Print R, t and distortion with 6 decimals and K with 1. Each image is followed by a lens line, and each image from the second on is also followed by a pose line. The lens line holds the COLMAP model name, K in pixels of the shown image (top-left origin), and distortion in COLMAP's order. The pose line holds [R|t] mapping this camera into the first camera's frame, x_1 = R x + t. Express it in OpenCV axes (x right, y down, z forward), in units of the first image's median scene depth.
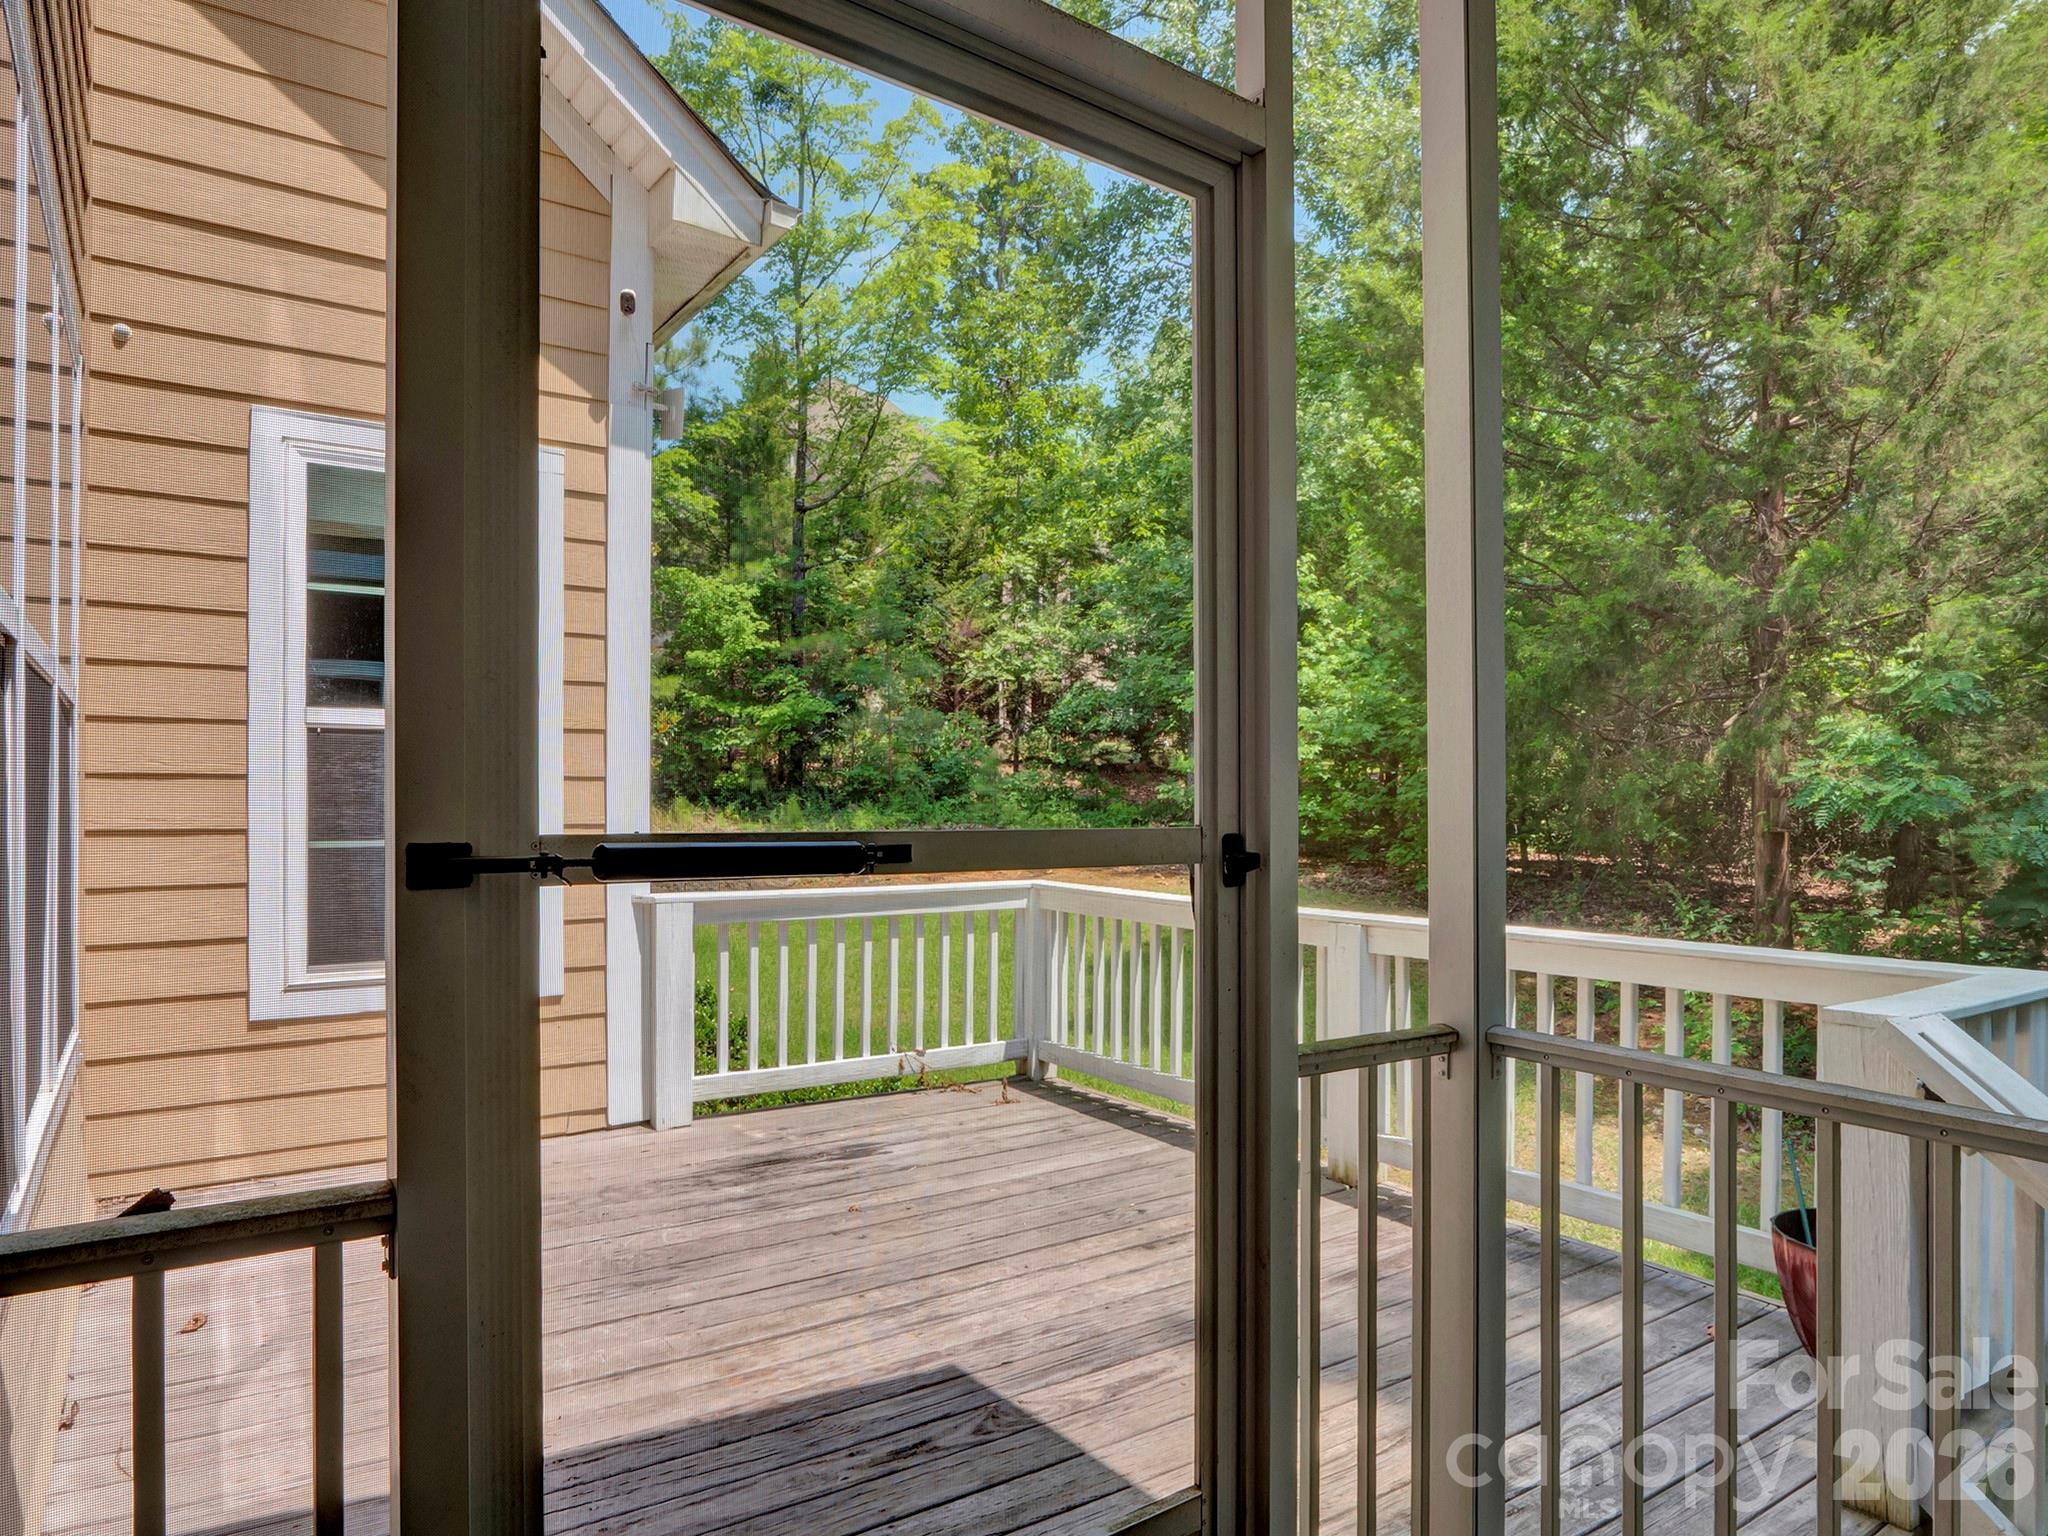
lens RADIAL K [[1256.9, 0, 1020.6], [0, 1256.9, 792.0], [0, 0, 1]] dist [-0.023121, 0.001710]
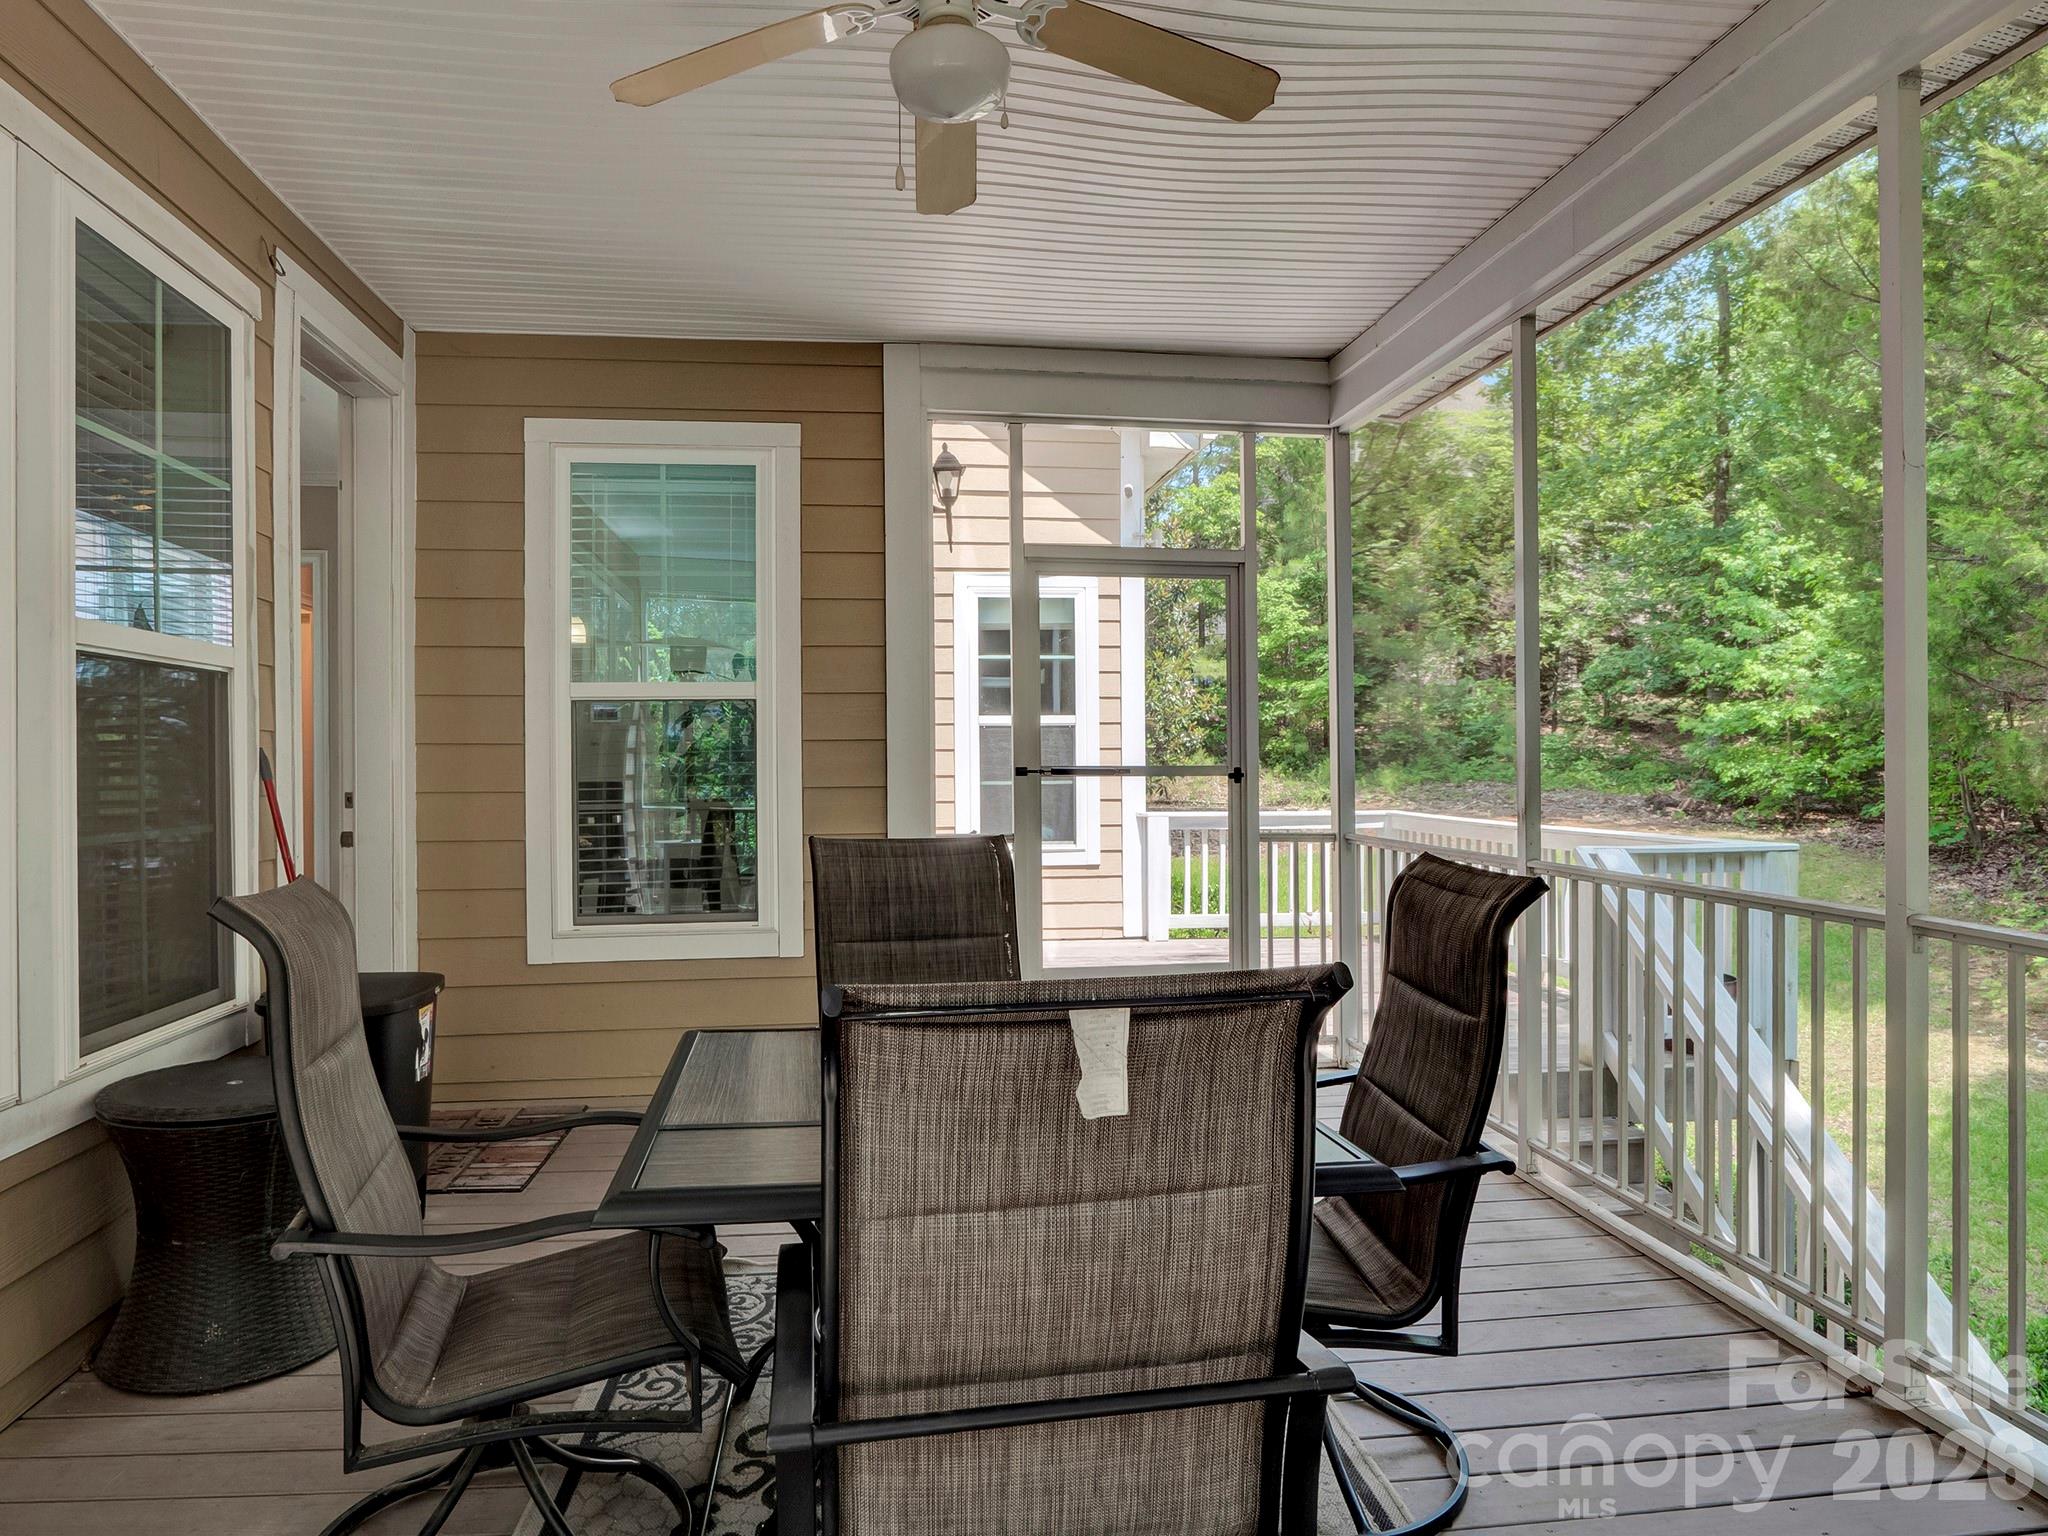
lens RADIAL K [[1295.1, 0, 1045.3], [0, 1295.1, 742.6], [0, 0, 1]] dist [-0.026932, 0.004412]
pose [[0.900540, -0.012633, -0.434590, 0.102127], [0.008726, 0.999902, -0.010984, -0.000029], [0.434686, 0.006099, 0.900562, -0.196957]]
